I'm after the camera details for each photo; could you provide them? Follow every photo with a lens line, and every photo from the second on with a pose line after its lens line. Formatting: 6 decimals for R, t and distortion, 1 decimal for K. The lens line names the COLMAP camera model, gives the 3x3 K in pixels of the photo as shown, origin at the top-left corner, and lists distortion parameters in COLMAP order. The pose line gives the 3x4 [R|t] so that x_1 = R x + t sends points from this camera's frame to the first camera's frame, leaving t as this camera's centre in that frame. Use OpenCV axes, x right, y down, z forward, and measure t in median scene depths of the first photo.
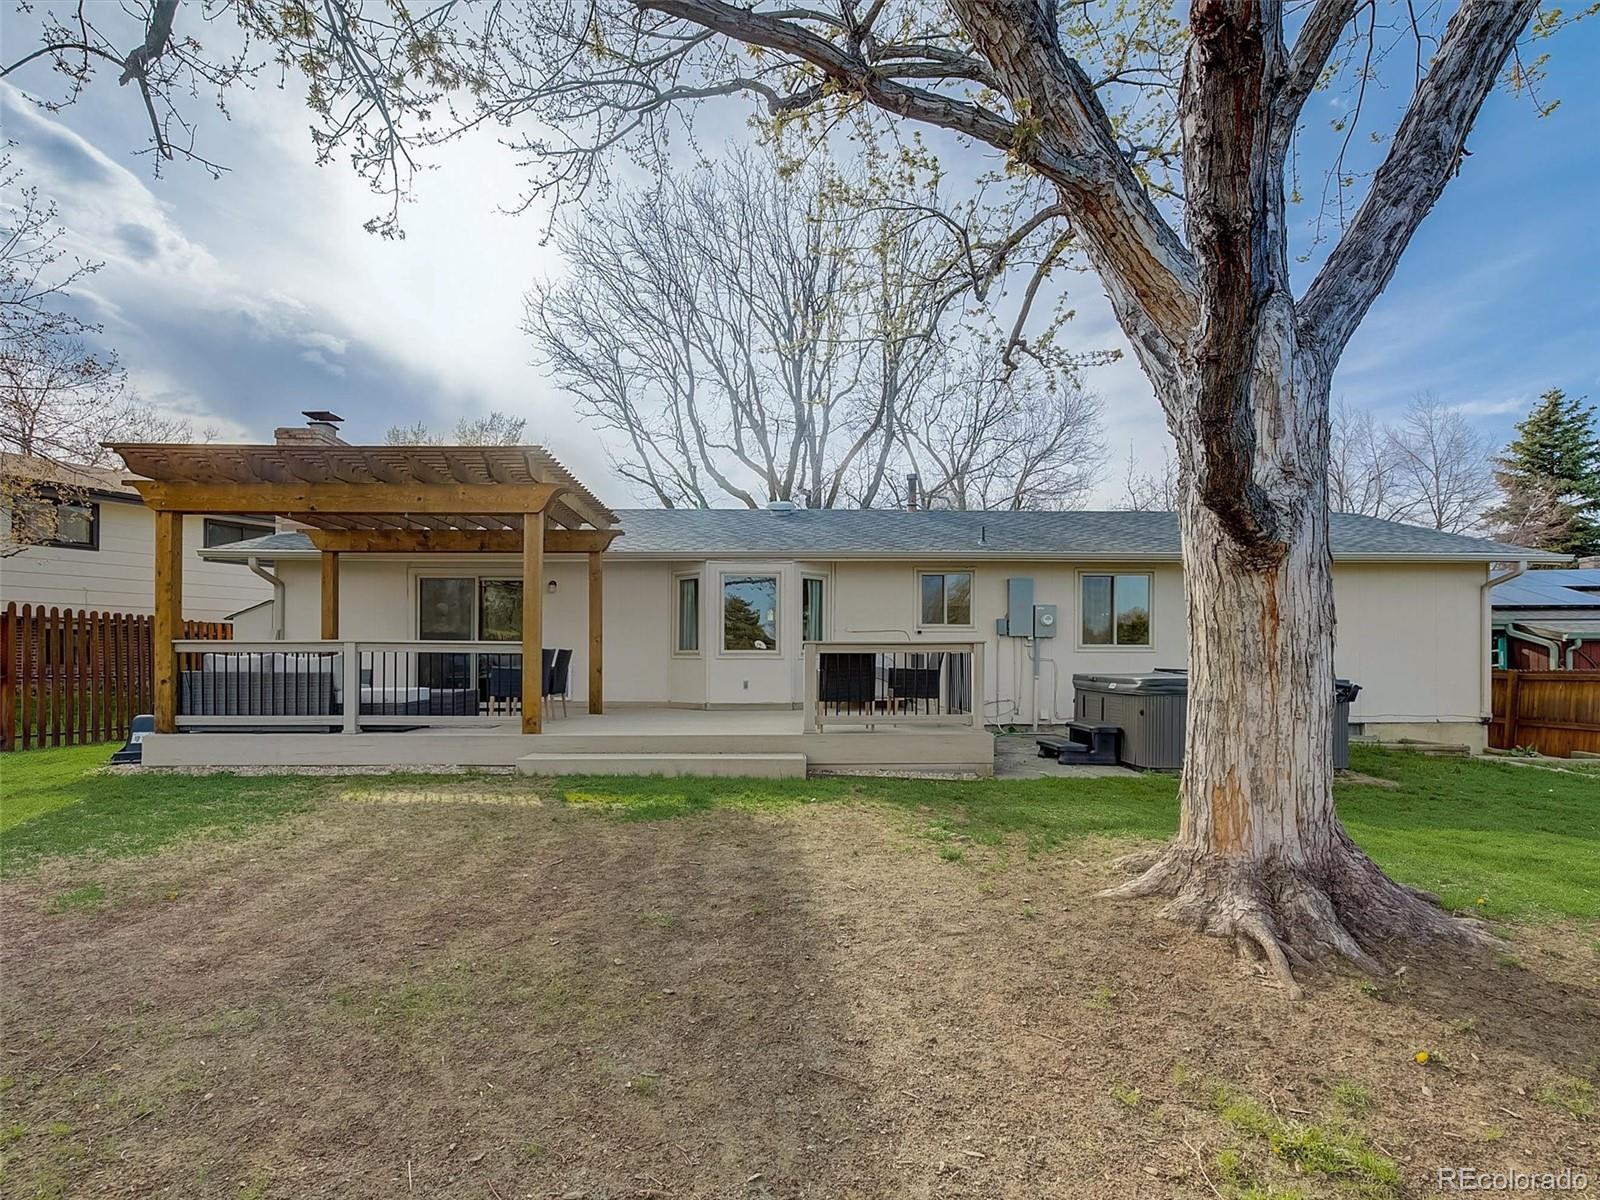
lens RADIAL K [[770.9, 0, 800.5], [0, 770.9, 596.5], [0, 0, 1]] dist [-0.005142, 0.002981]
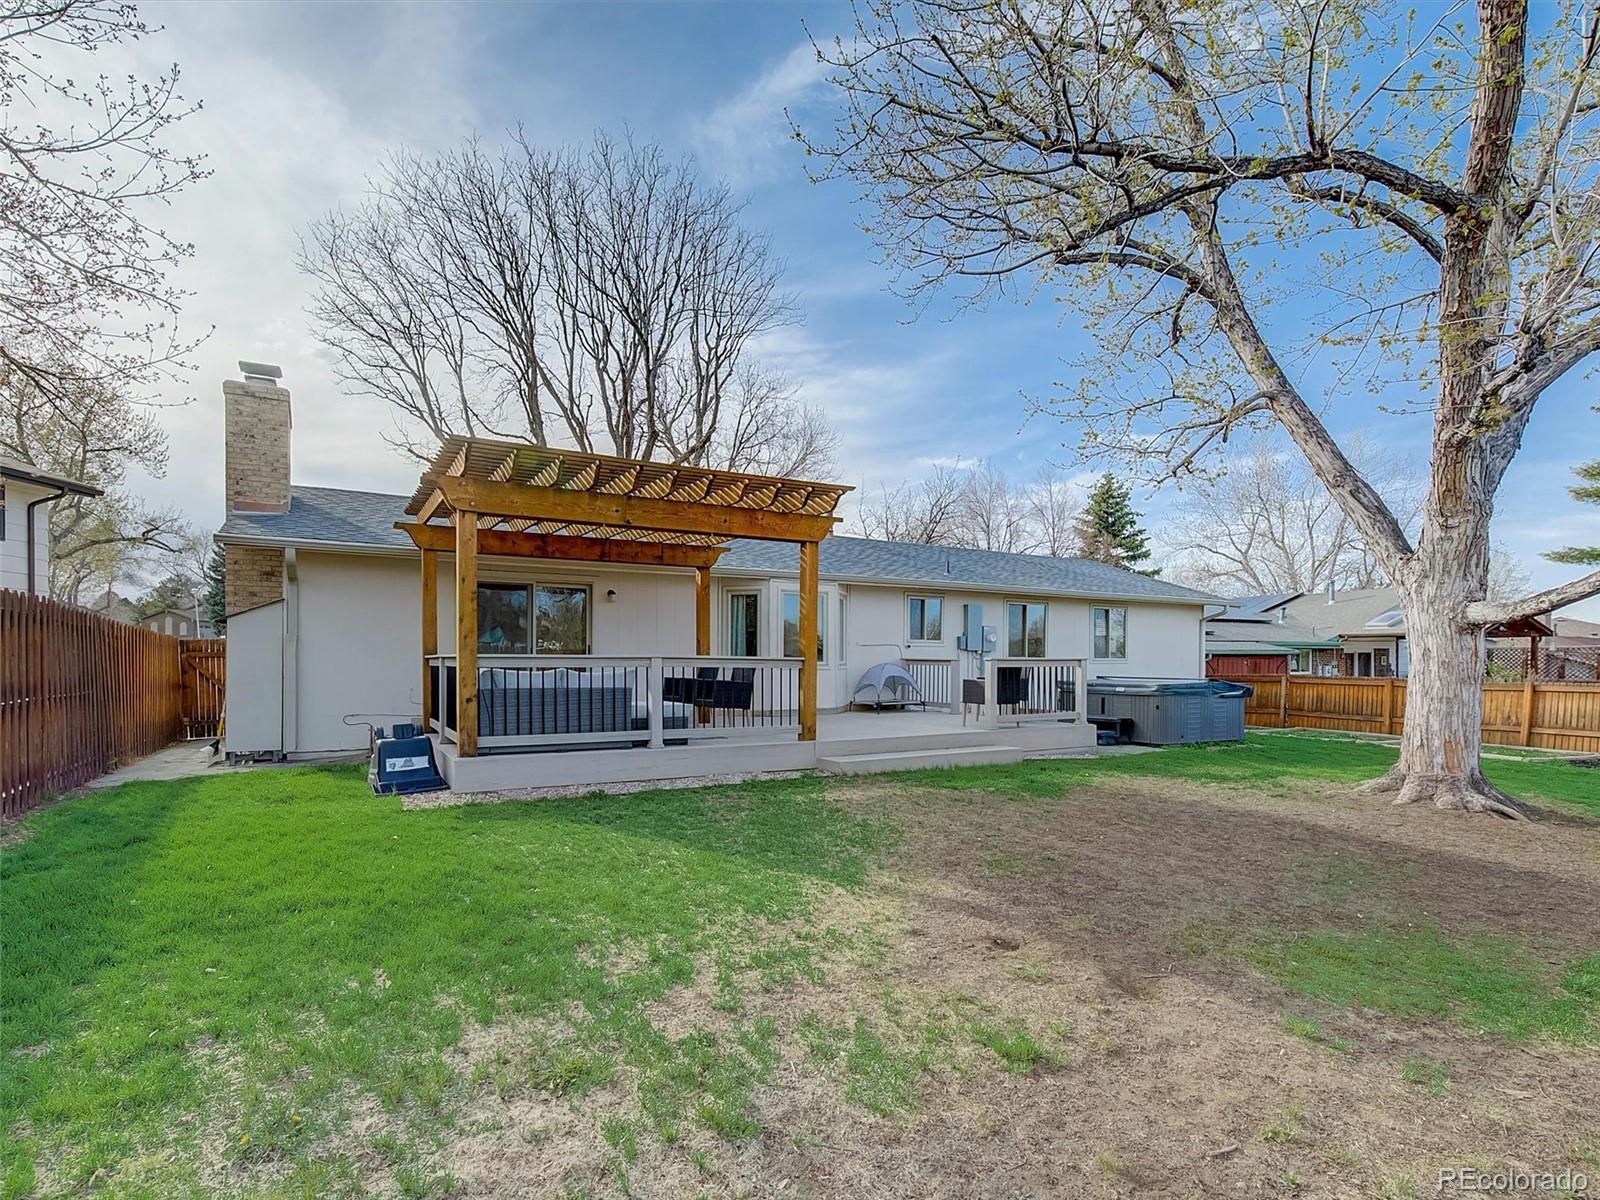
lens RADIAL K [[770.9, 0, 813.2], [0, 770.9, 604.3], [0, 0, 1]] dist [-0.005142, 0.002981]
pose [[0.885469, 0.036617, 0.463253, -0.836650], [-0.039765, 0.999205, -0.002973, -0.015167], [-0.462994, -0.015789, 0.886221, 0.006132]]
